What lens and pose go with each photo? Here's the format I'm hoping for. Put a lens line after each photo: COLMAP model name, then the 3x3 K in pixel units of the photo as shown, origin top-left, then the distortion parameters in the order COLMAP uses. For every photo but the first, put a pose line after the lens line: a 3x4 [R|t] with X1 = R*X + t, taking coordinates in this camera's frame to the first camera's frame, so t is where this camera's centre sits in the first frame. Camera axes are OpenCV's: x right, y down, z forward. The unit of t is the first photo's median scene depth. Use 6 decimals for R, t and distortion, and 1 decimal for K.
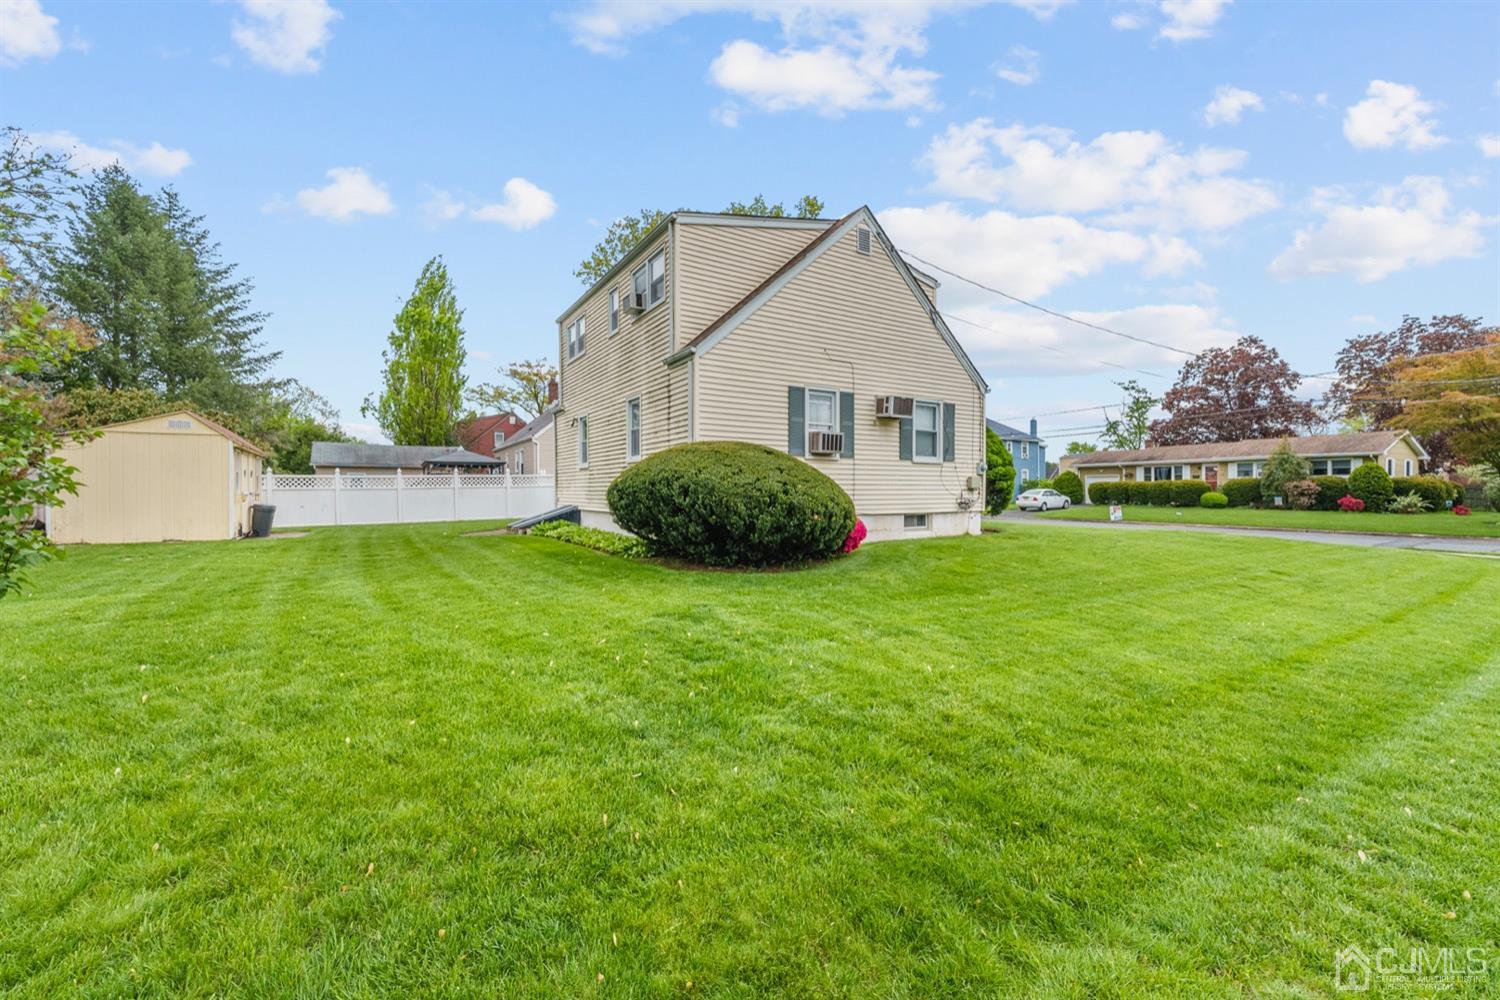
lens RADIAL K [[595.4, 0, 750.0], [0, 595.4, 500.0], [0, 0, 1]] dist [0.009536, -0.000084]
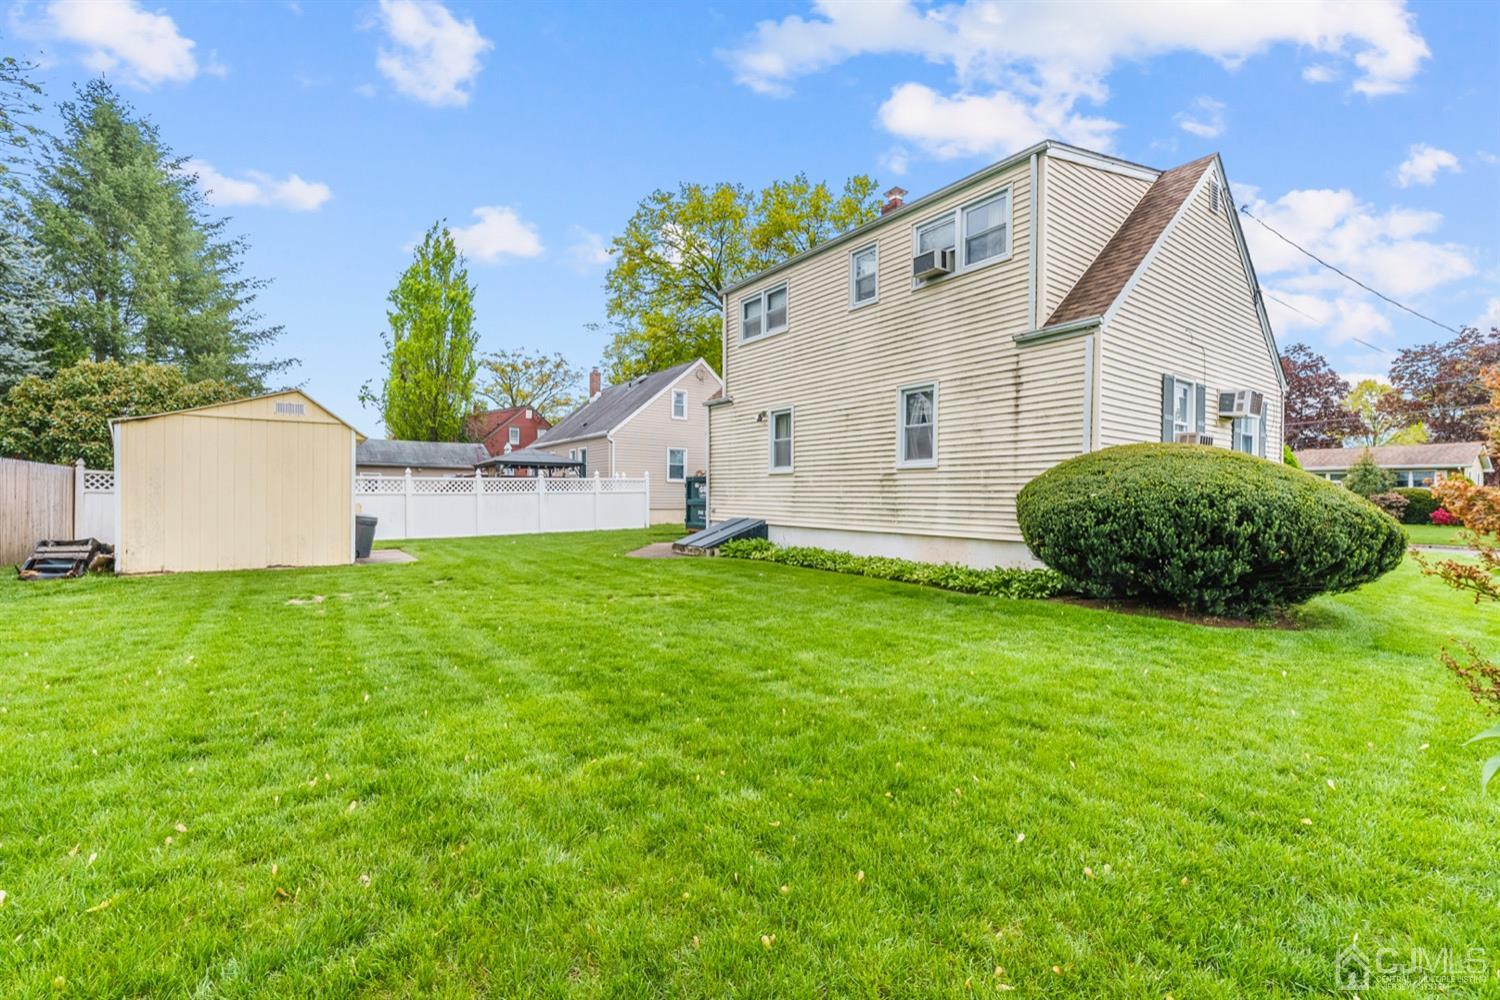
lens RADIAL K [[621.1, 0, 750.0], [0, 621.1, 500.0], [0, 0, 1]] dist [0.009927, 0.000581]
pose [[0.996805, 0.009141, 0.079346, -0.256907], [-0.008656, 0.999942, -0.006452, -0.007784], [-0.079400, 0.005745, 0.996826, 0.109771]]
